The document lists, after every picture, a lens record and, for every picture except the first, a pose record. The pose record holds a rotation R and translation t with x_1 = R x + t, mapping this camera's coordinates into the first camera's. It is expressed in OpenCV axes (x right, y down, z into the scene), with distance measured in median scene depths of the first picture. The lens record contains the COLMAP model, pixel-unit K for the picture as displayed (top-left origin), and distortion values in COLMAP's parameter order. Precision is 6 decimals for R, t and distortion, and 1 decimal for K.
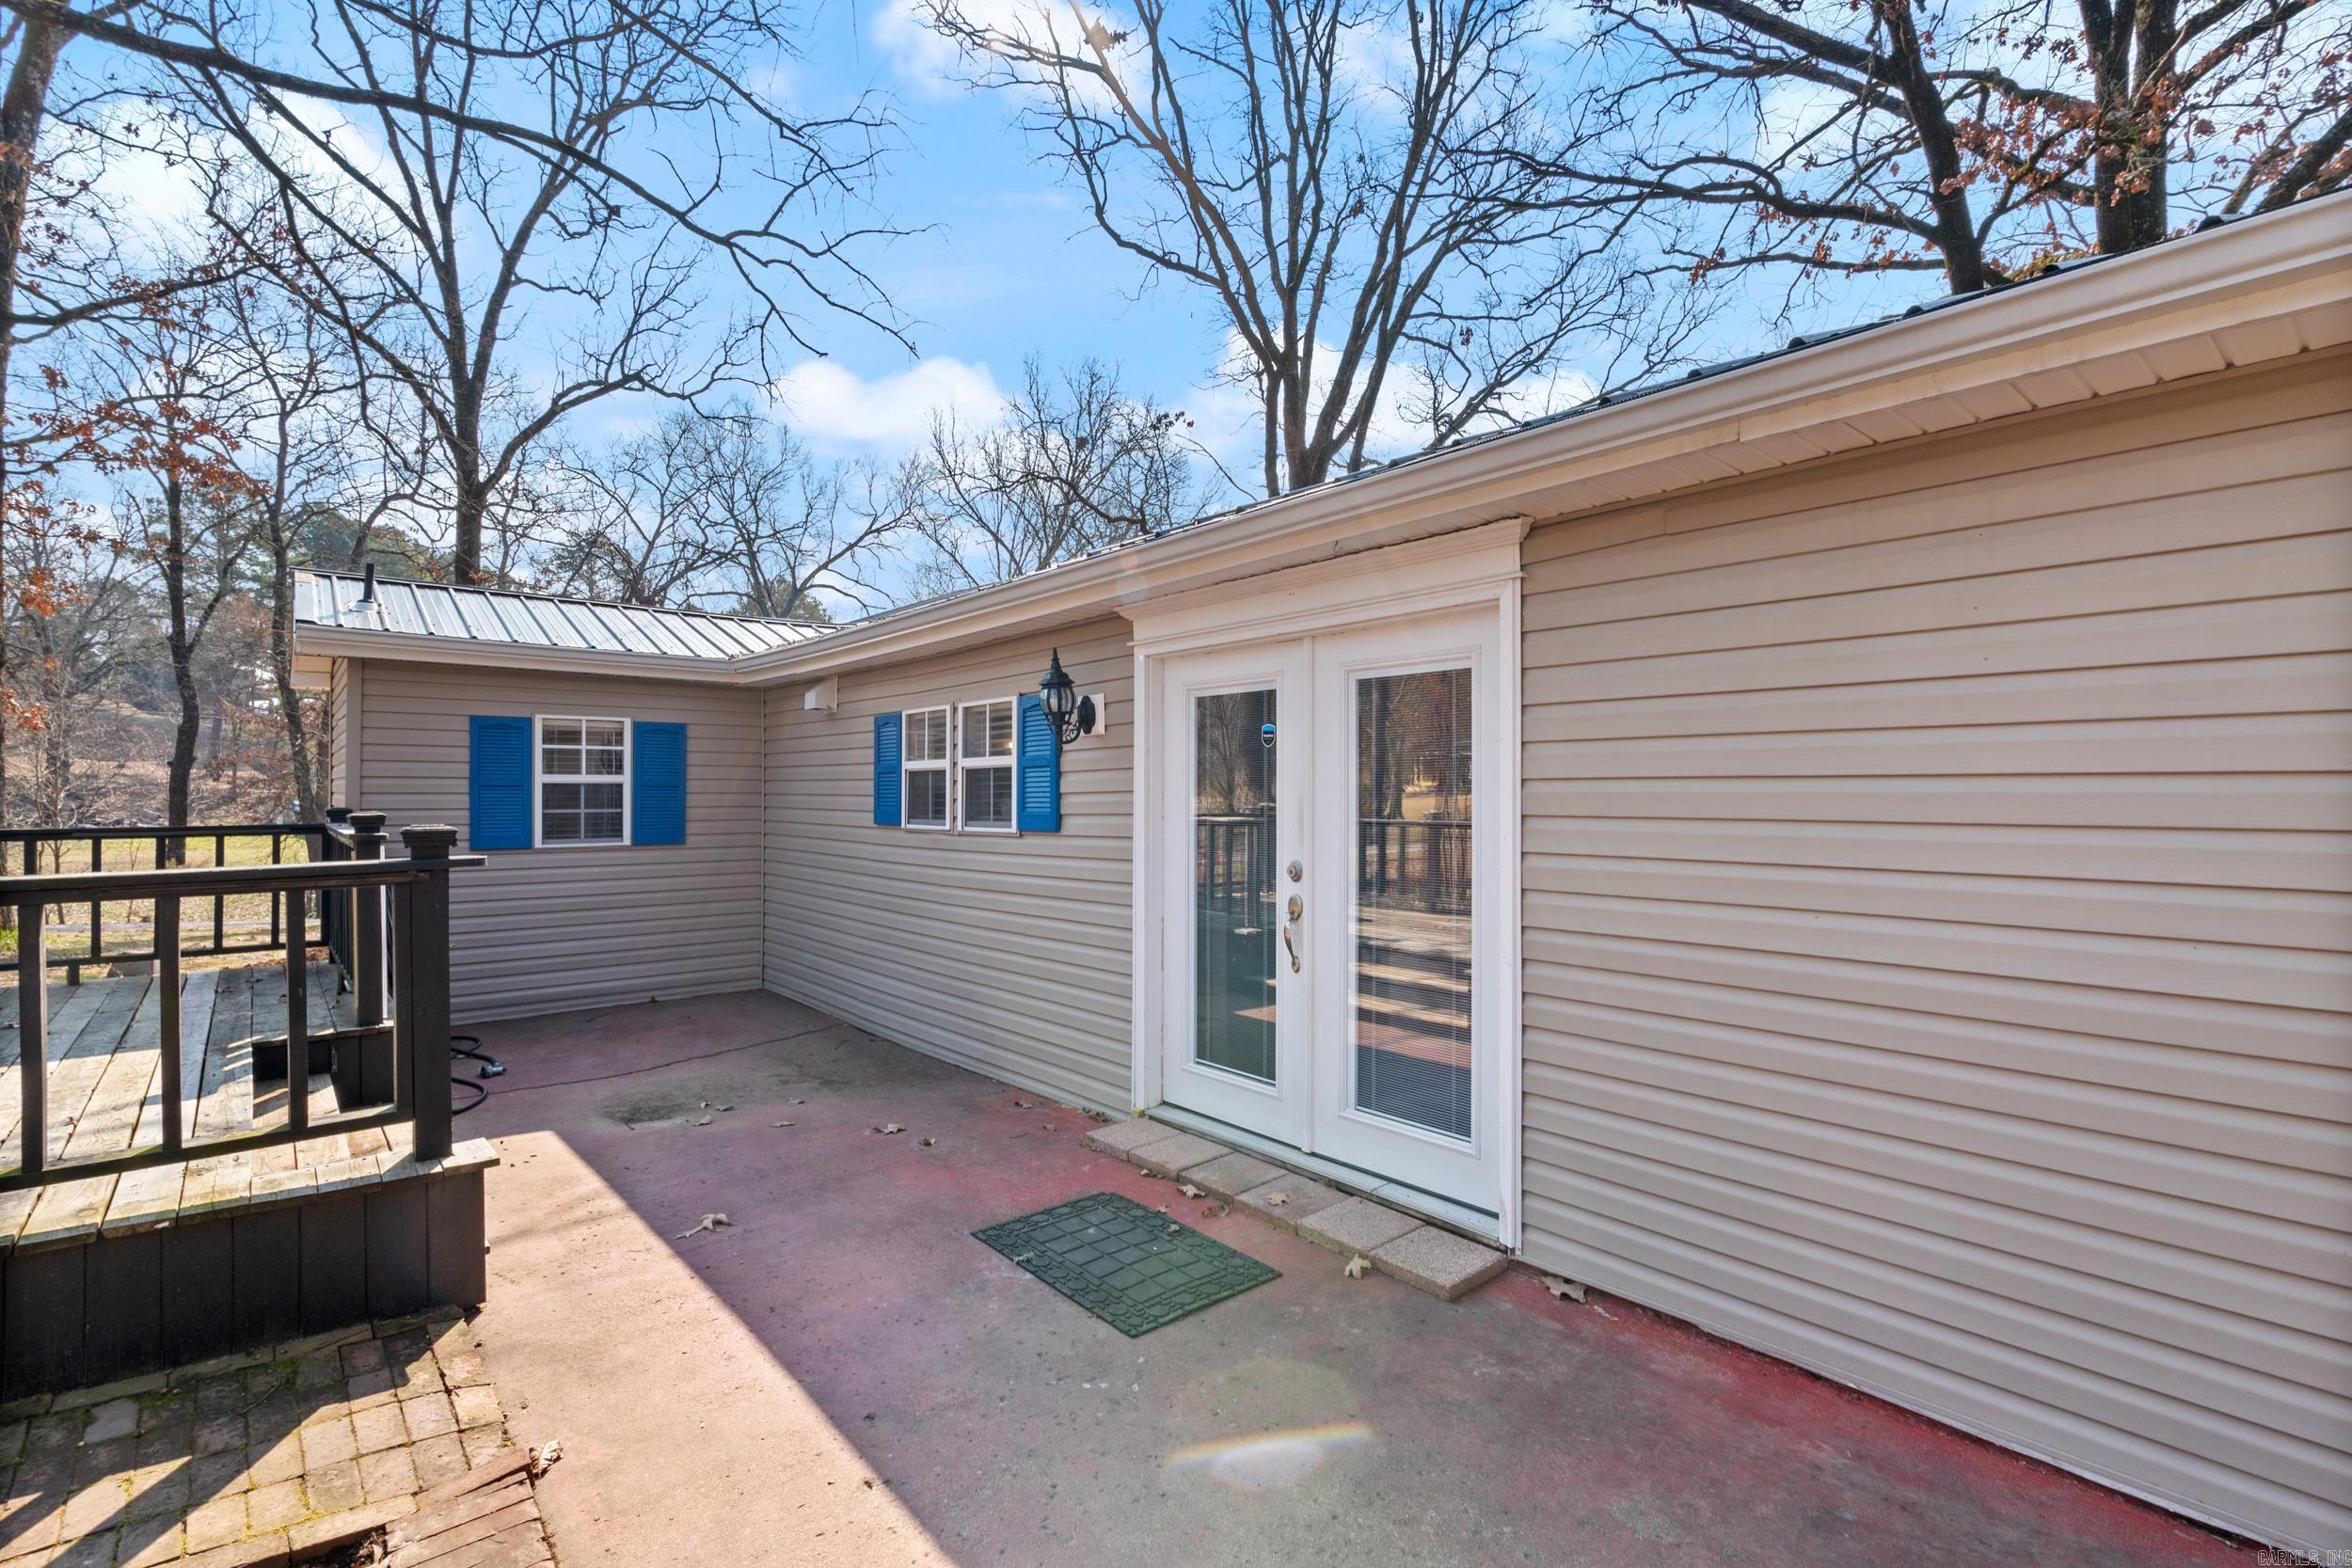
lens RADIAL K [[1088.0, 0, 1174.1], [0, 1088.0, 774.1], [0, 0, 1]] dist [-0.002793, -0.000093]
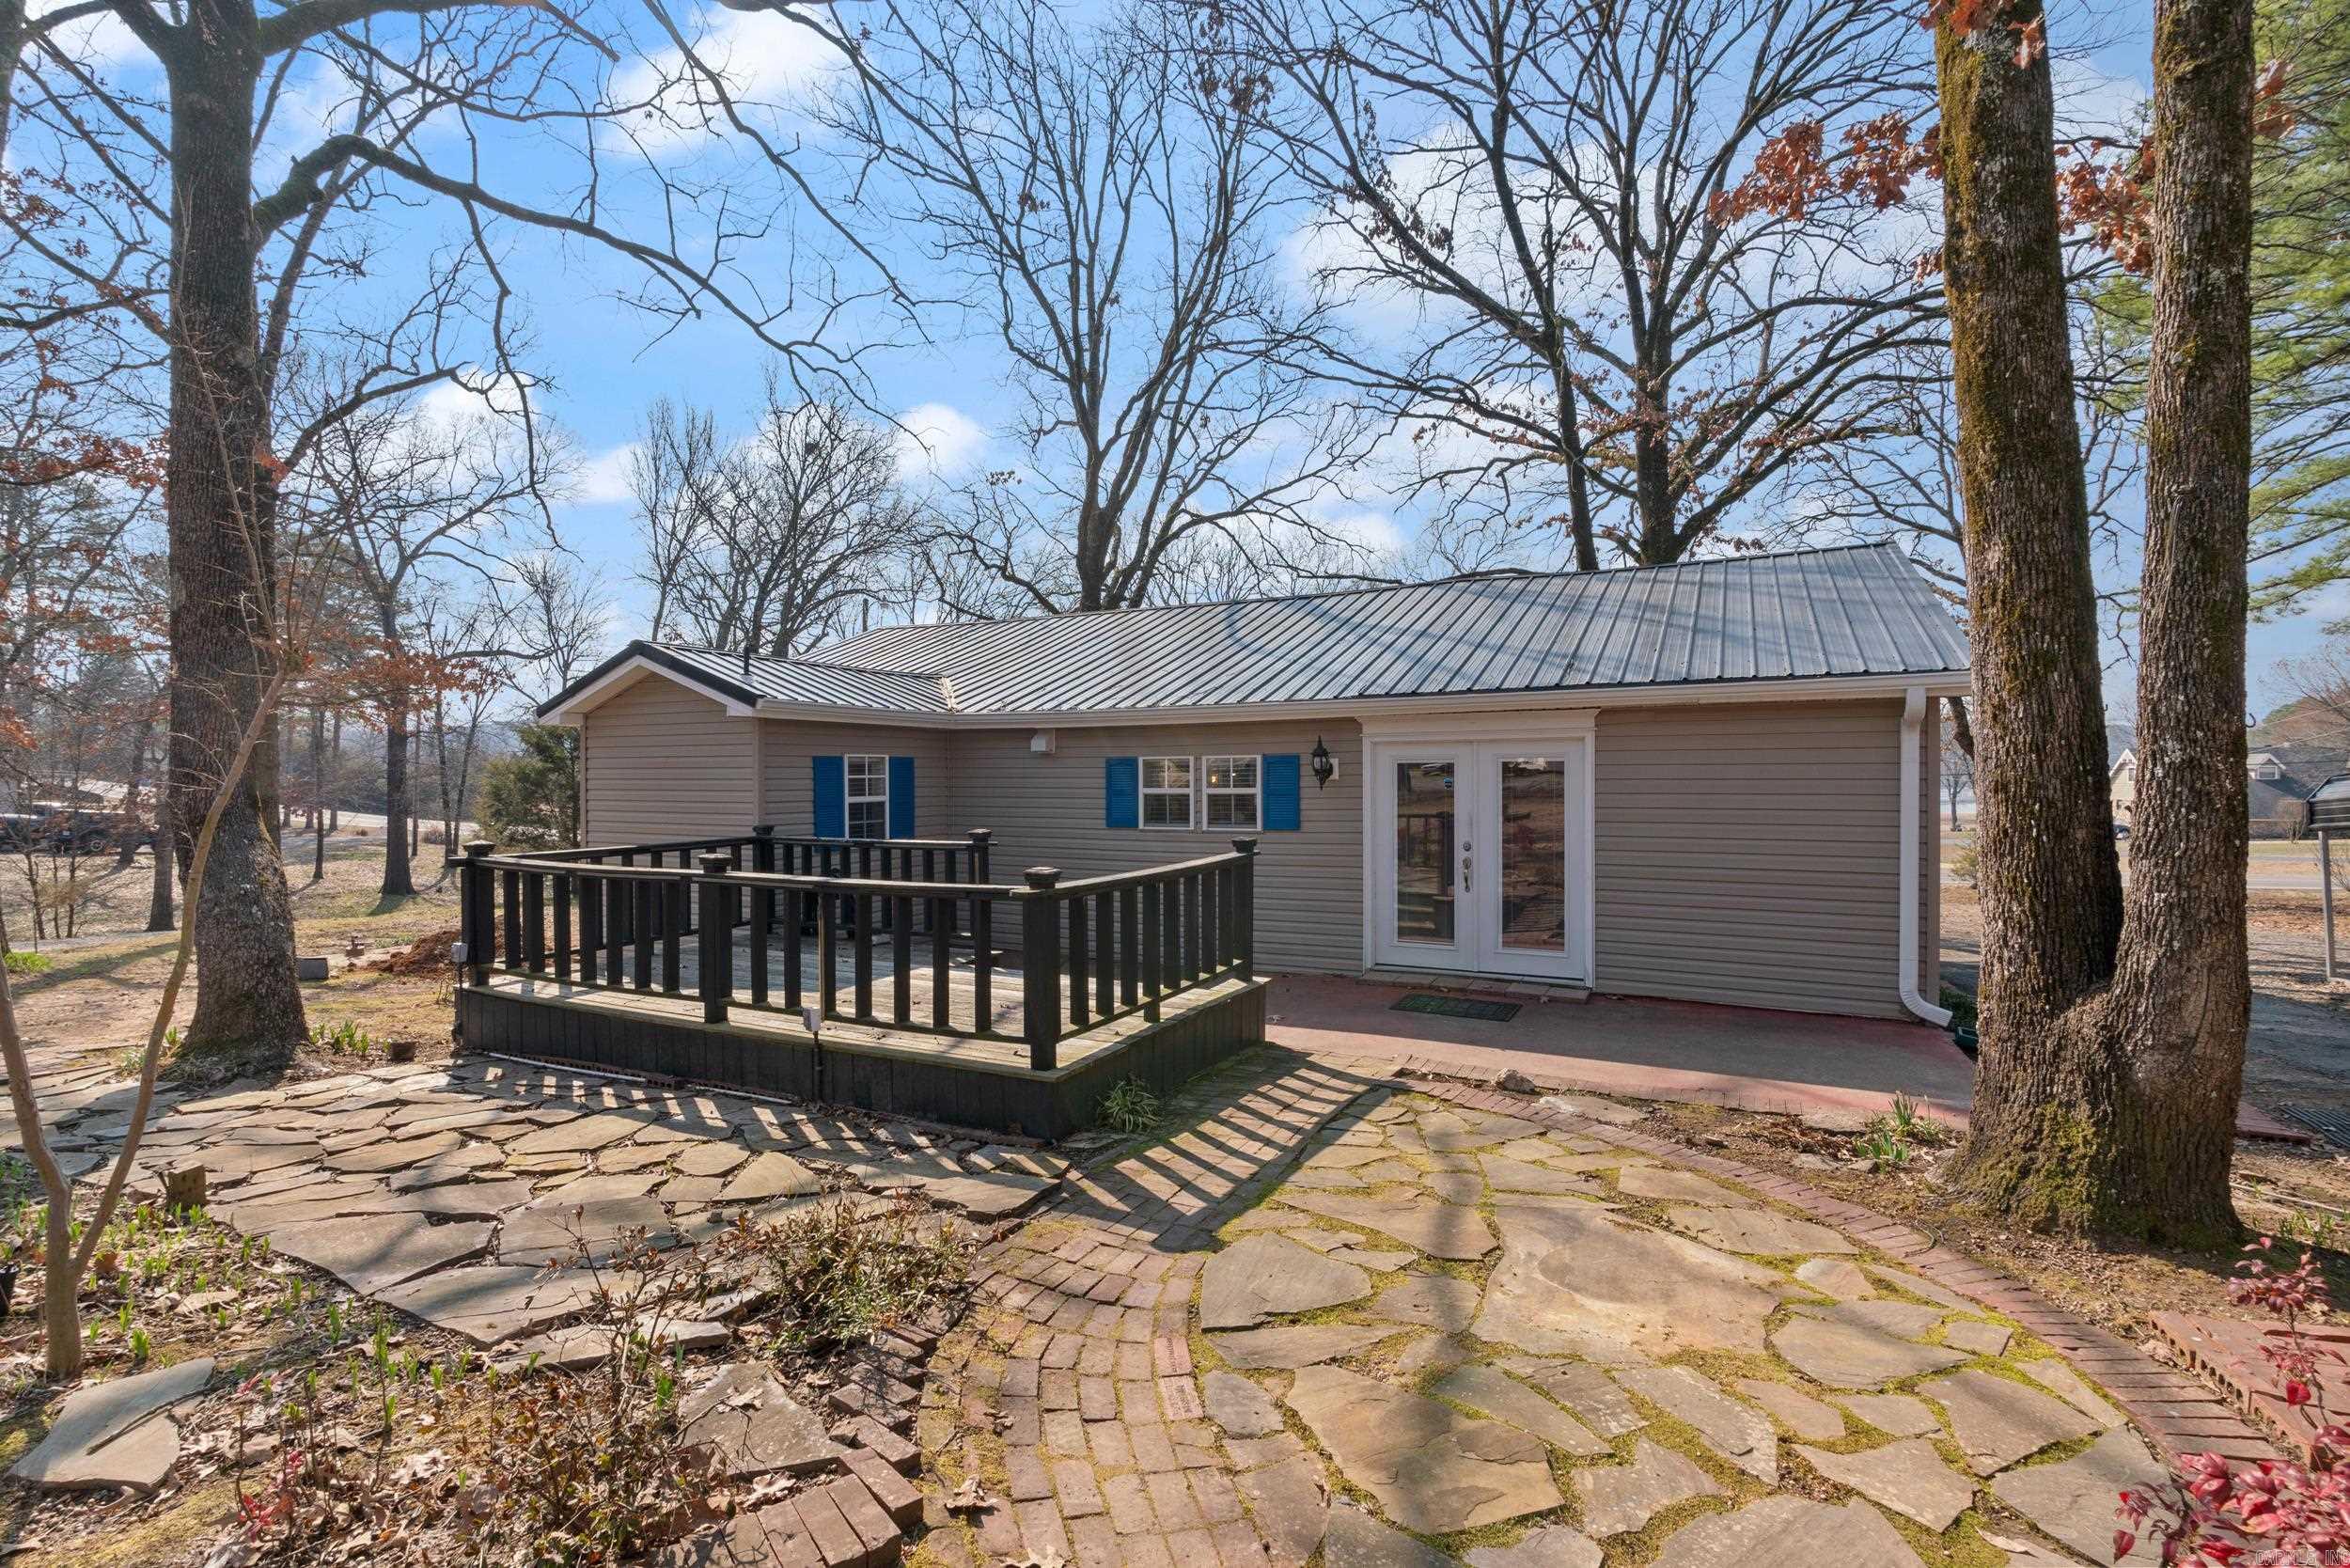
lens RADIAL K [[1087.2, 0, 1173.1], [0, 1087.2, 774.1], [0, 0, 1]] dist [-0.002793, -0.000093]
pose [[0.924236, -0.006476, 0.381767, -0.853948], [-0.000955, 0.999814, 0.019273, -0.066125], [-0.381821, -0.018178, 0.924057, -0.536694]]
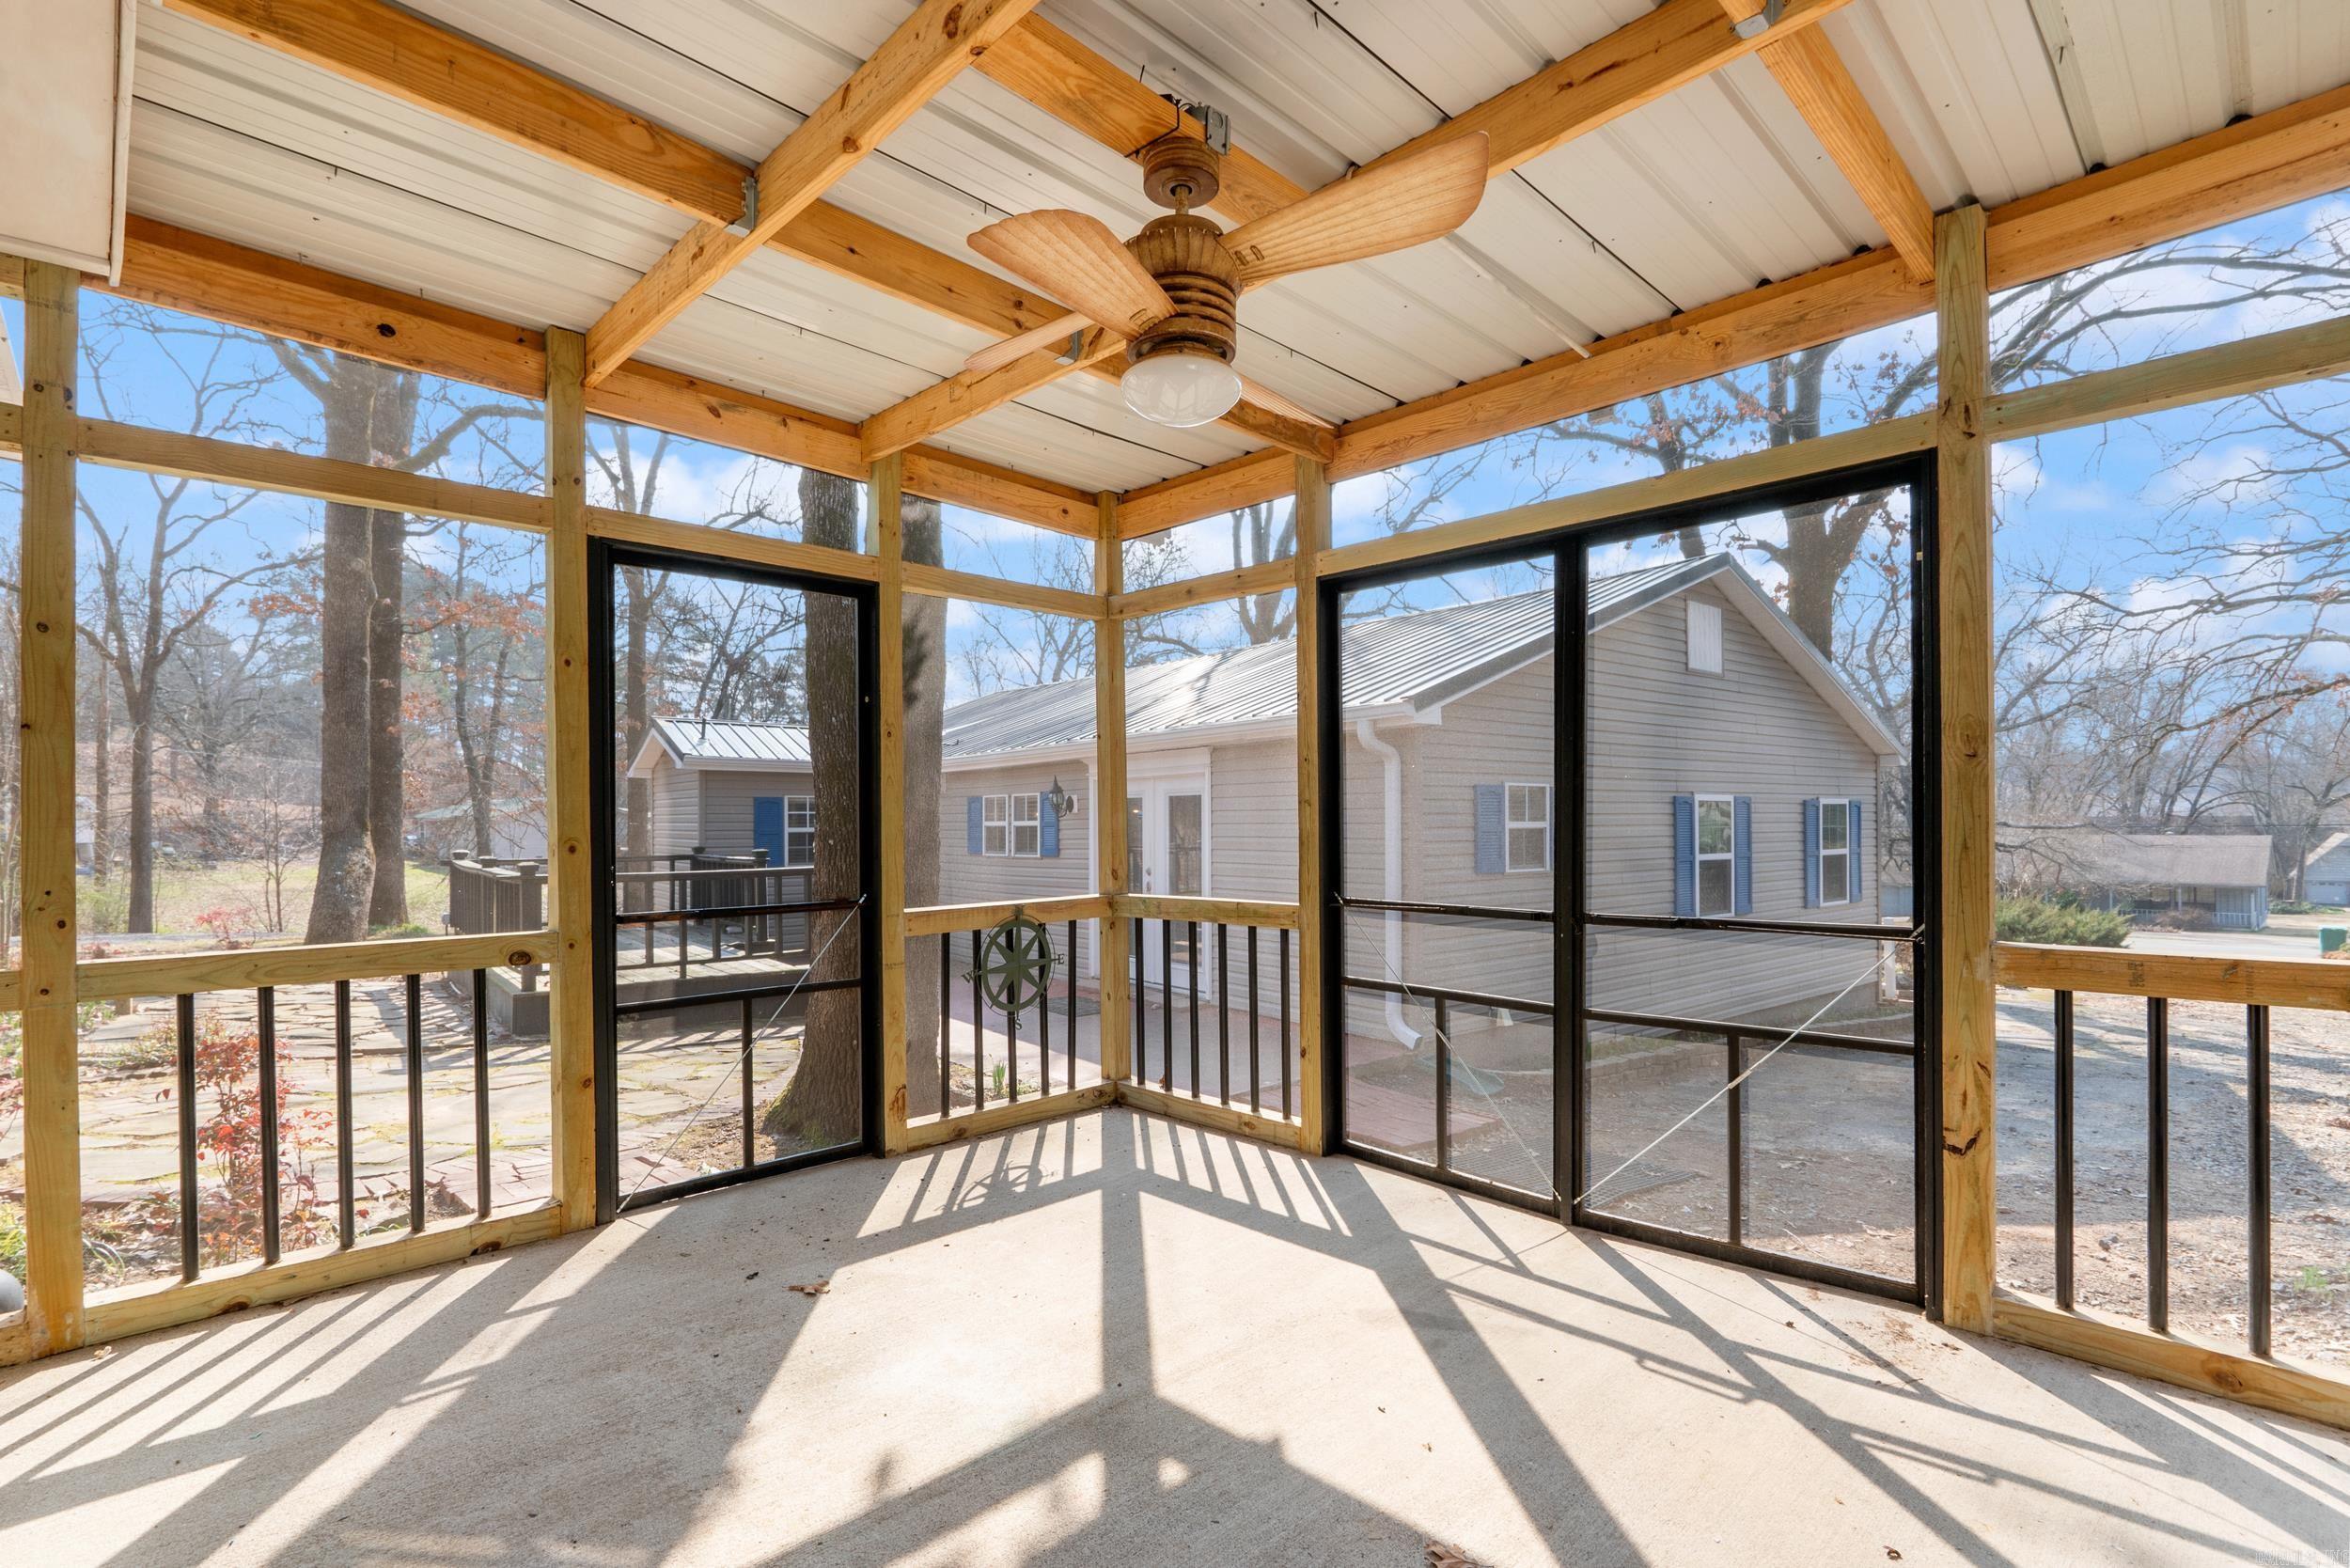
lens RADIAL K [[1097.9, 0, 1177.7], [0, 1097.9, 824.3], [0, 0, 1]] dist [-0.007004, -0.000325]
pose [[0.999404, -0.004902, -0.034171, 0.173953], [0.005561, 0.999800, 0.019232, -0.044294], [0.034070, -0.019410, 0.999231, -0.996354]]
